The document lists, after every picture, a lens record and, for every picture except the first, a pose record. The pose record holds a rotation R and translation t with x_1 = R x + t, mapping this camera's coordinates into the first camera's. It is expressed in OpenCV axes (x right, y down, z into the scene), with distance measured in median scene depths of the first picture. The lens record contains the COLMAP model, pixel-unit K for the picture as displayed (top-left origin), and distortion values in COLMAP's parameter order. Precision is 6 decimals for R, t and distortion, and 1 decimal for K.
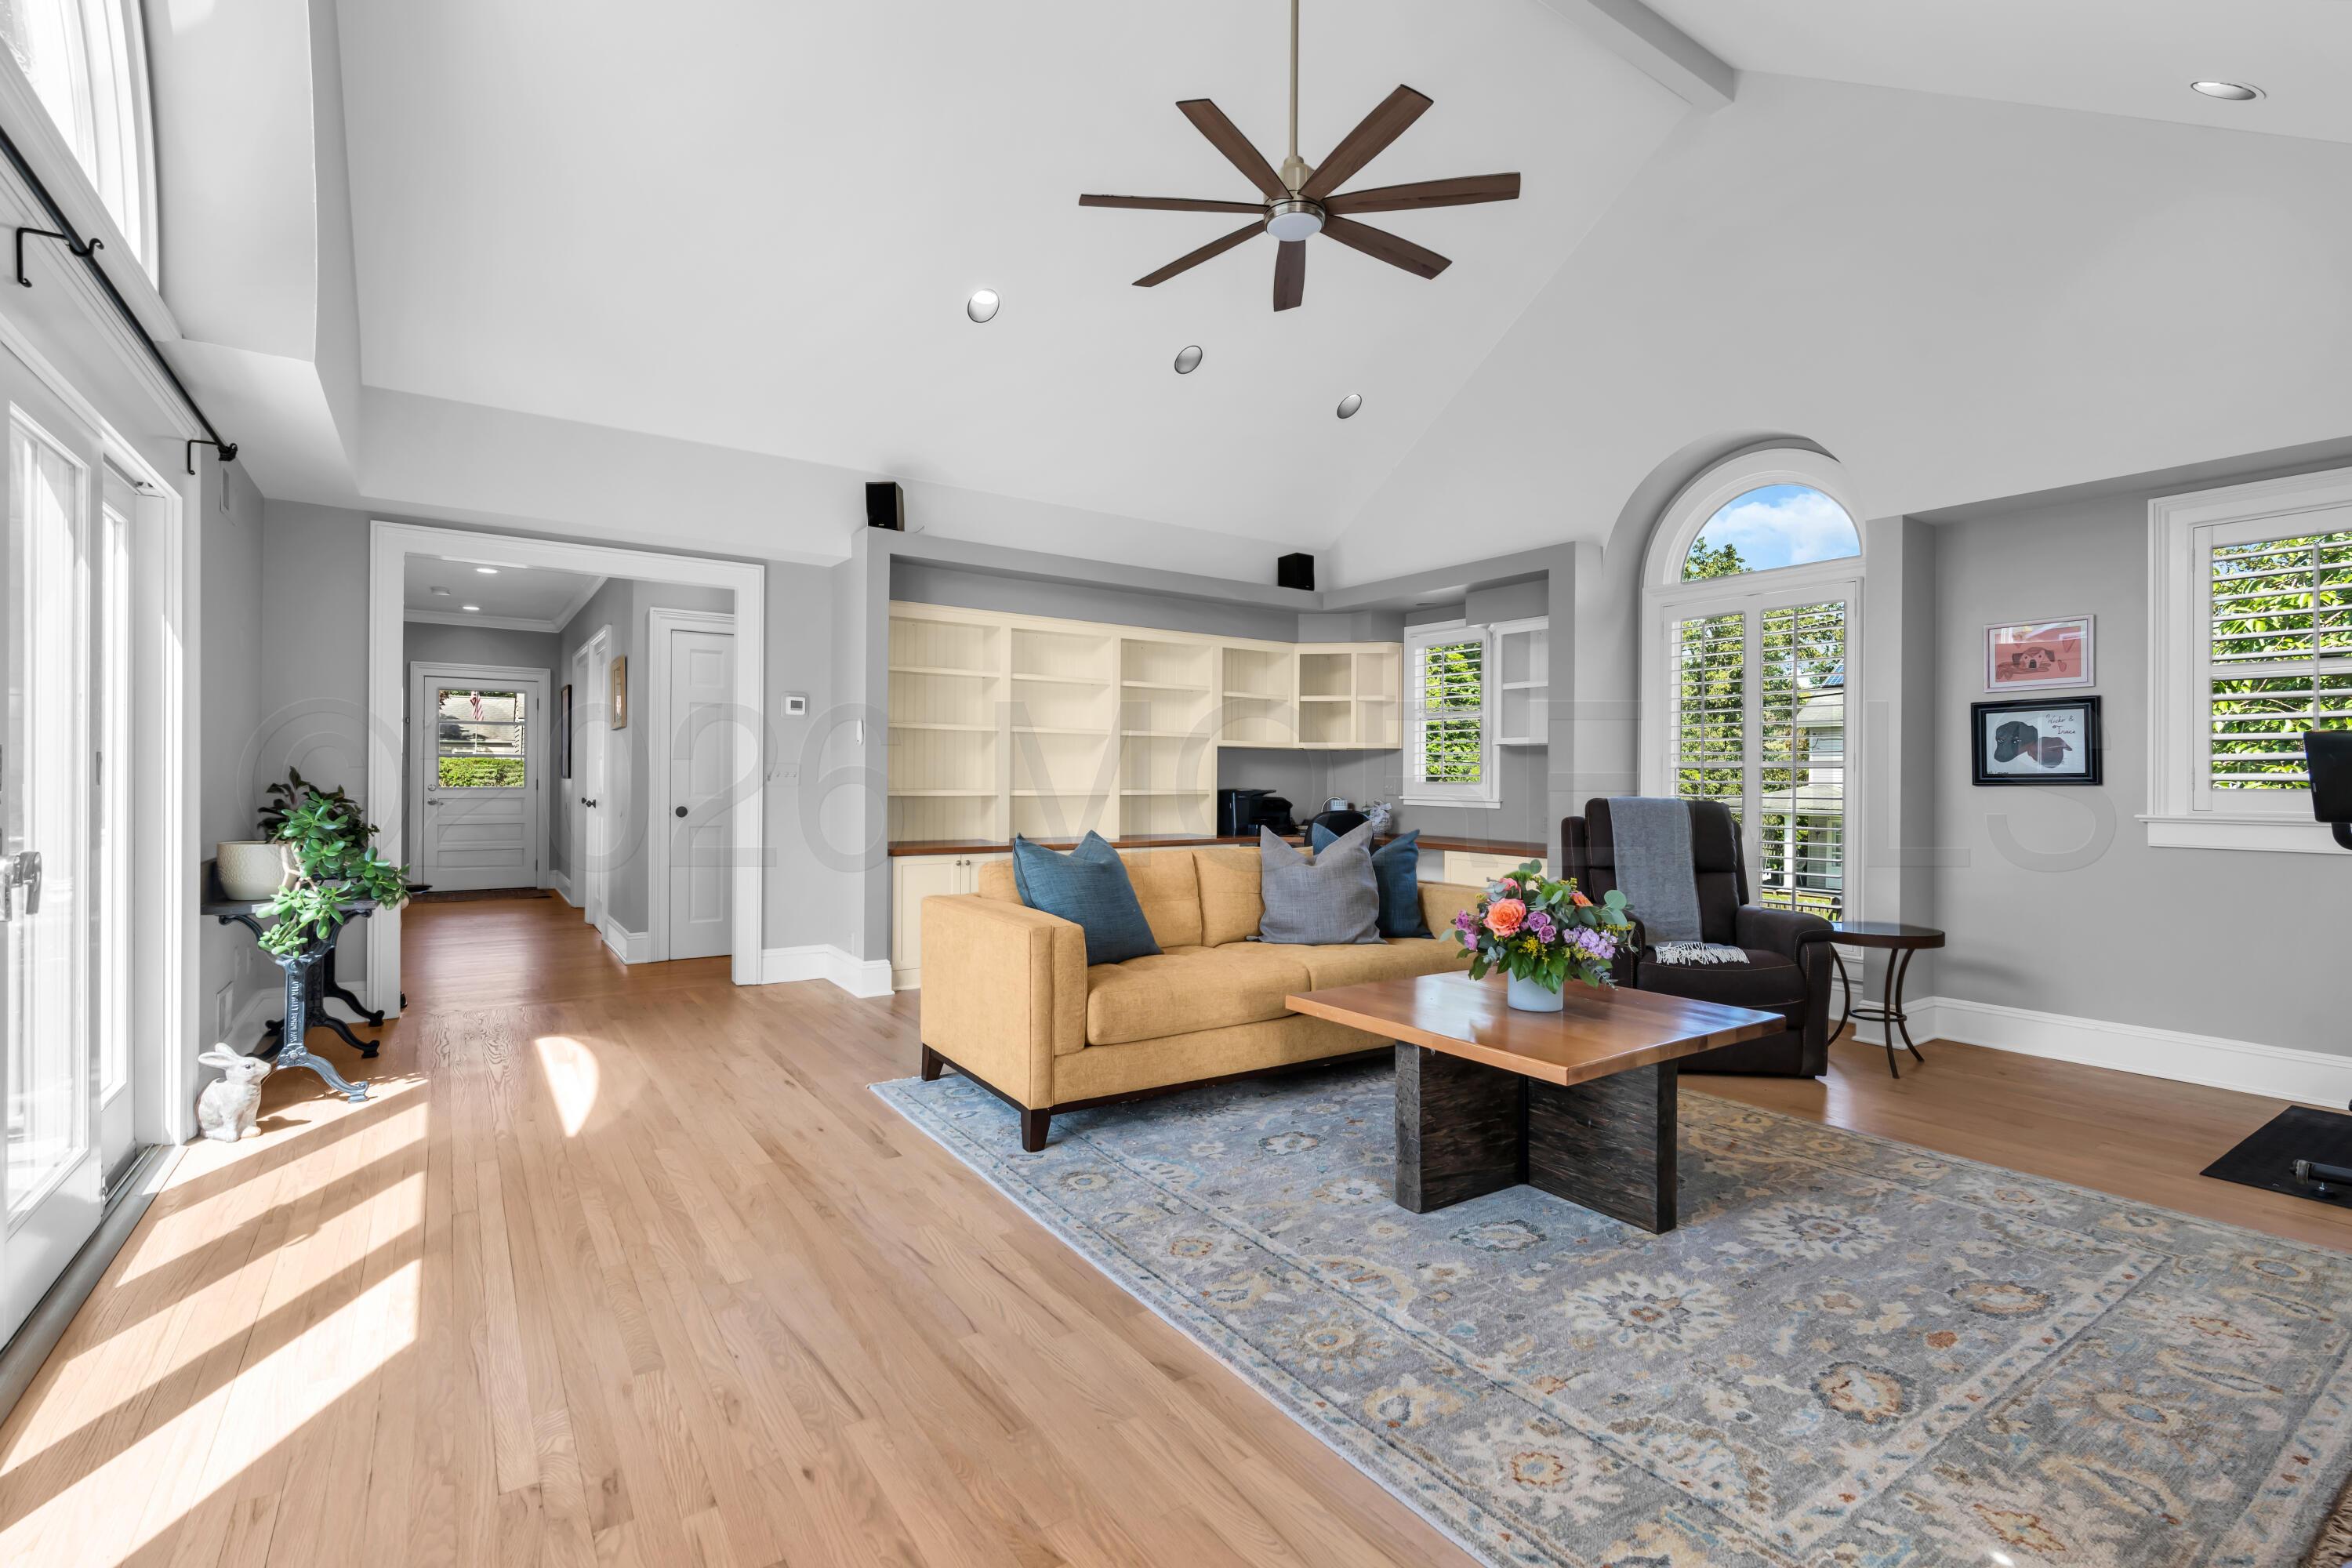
lens RADIAL K [[1072.3, 0, 1178.9], [0, 1072.3, 772.2], [0, 0, 1]] dist [-0.008096, 0.000887]
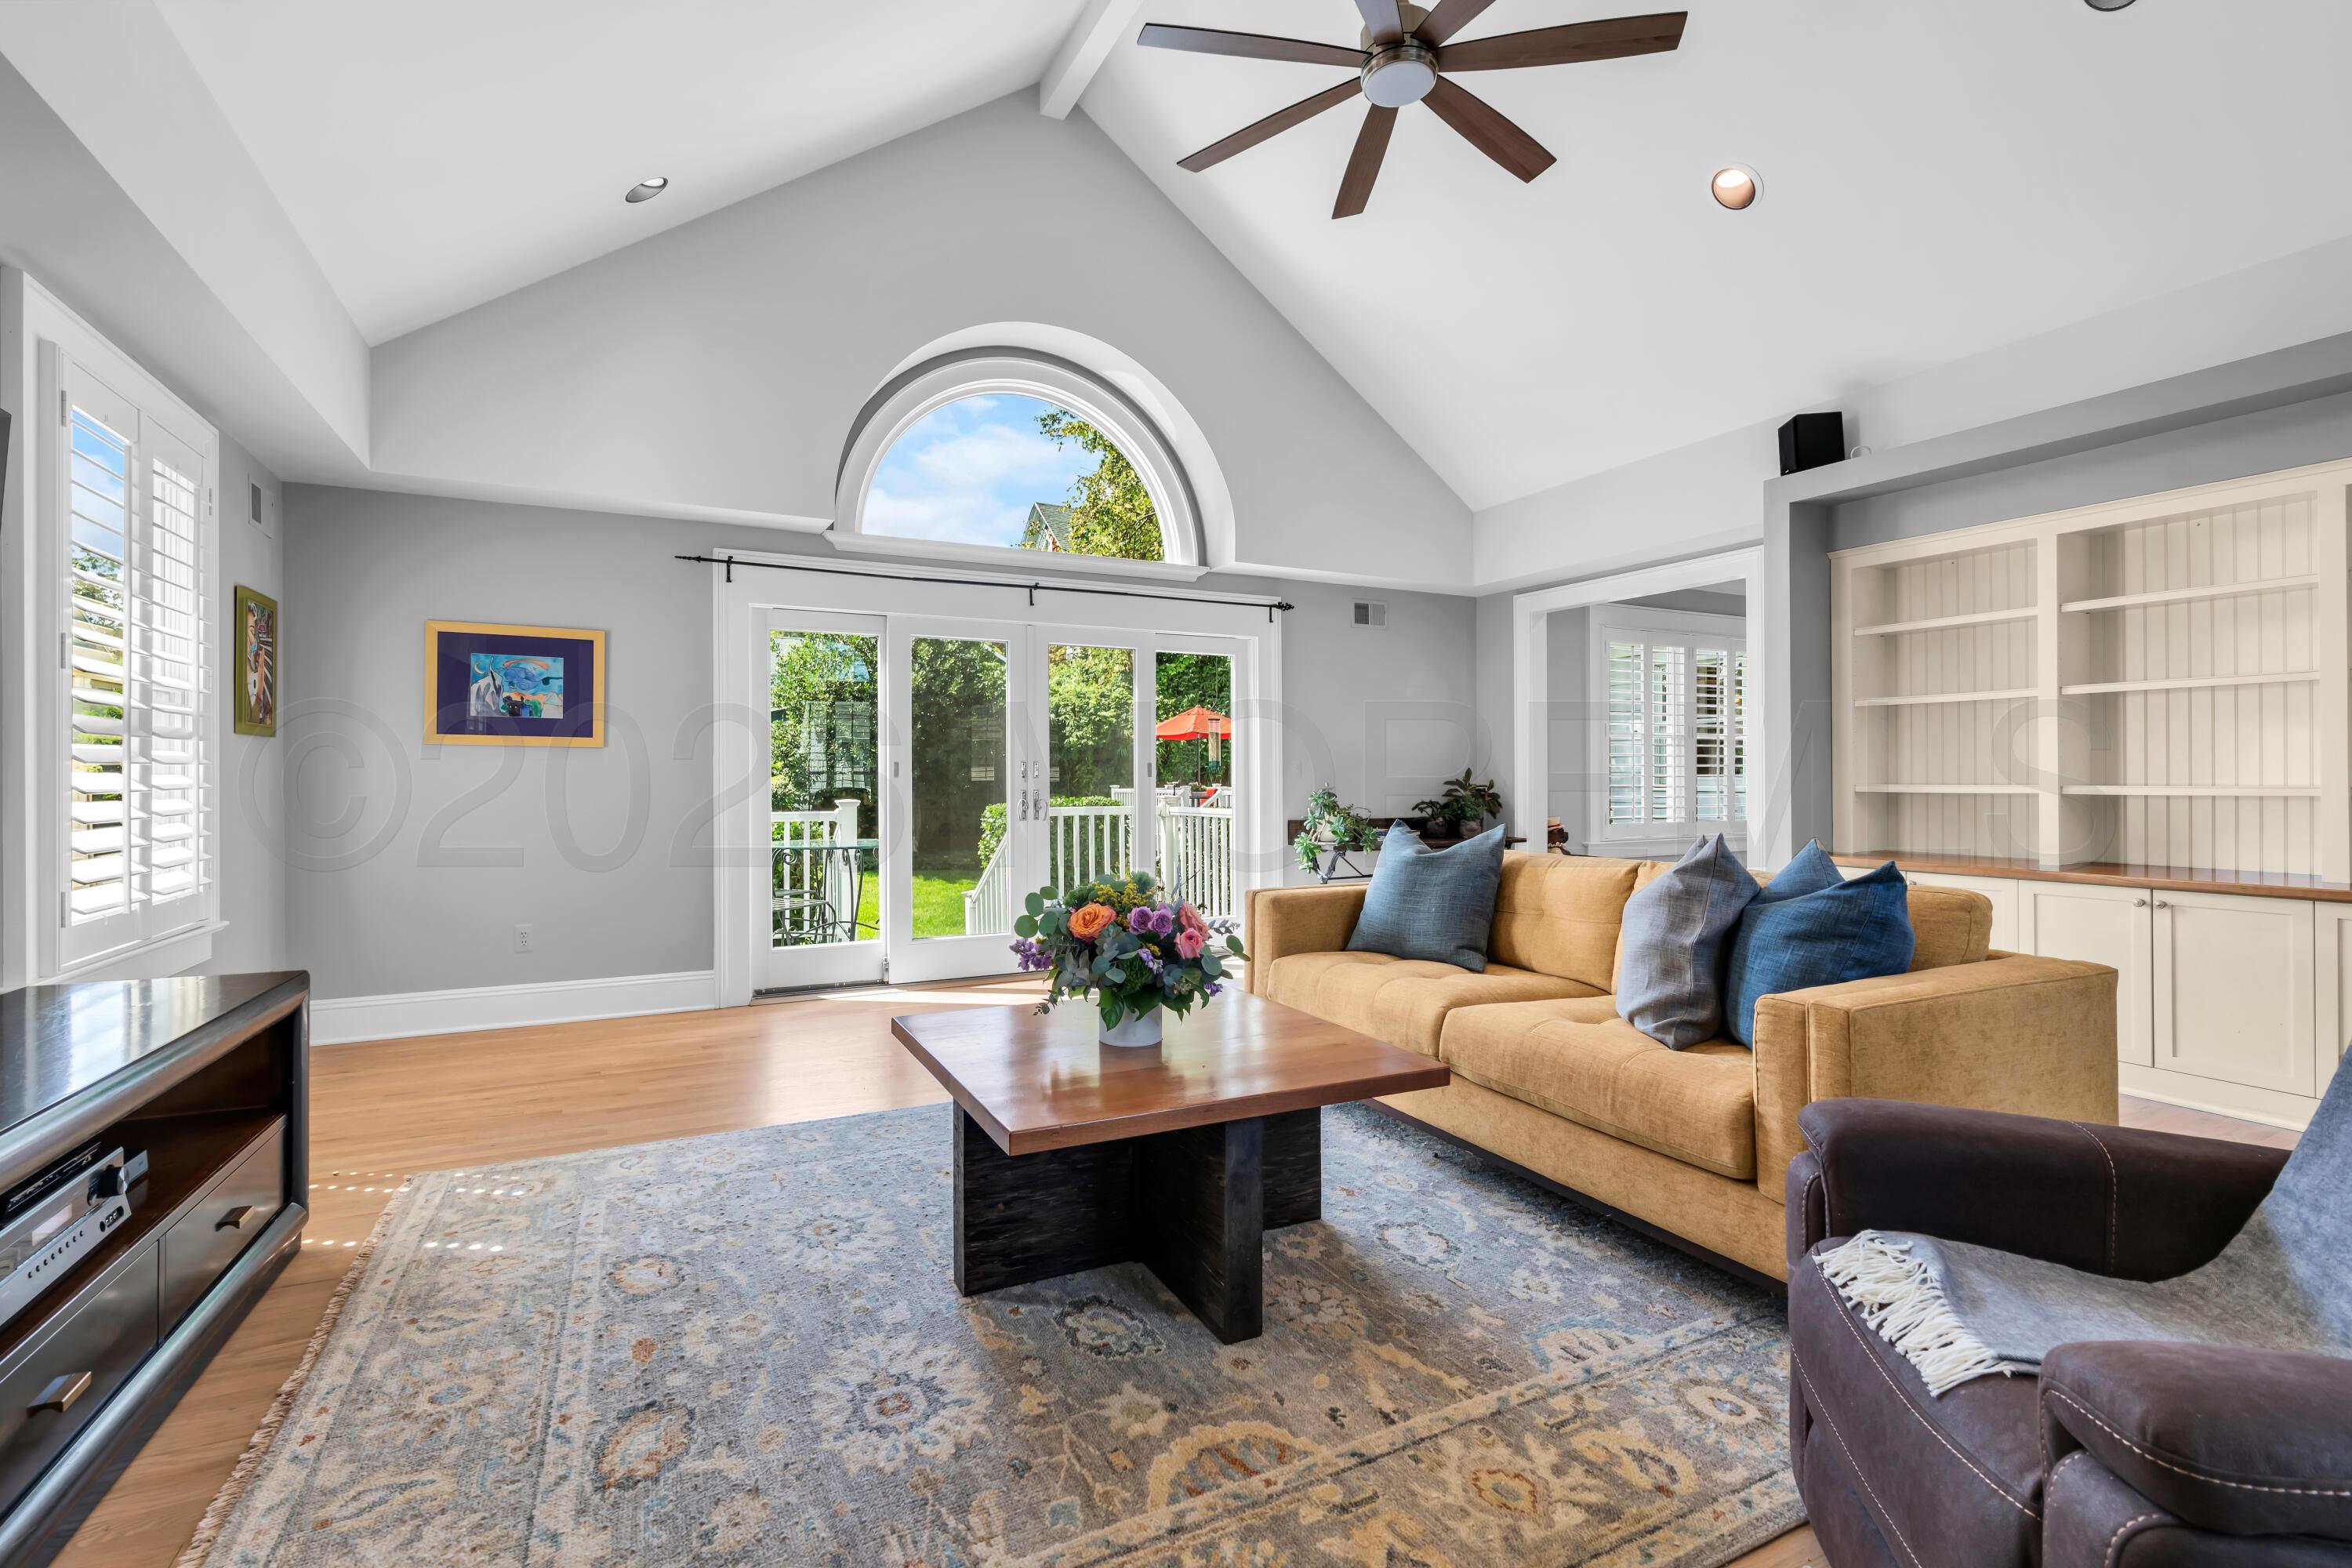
lens RADIAL K [[1072.3, 0, 1181.0], [0, 1072.3, 786.0], [0, 0, 1]] dist [-0.008096, 0.000887]
pose [[-0.140424, 0.005135, -0.990078, 1.488987], [0.007544, 0.999963, 0.004116, 0.025454], [0.990063, -0.006891, -0.140458, 1.509824]]
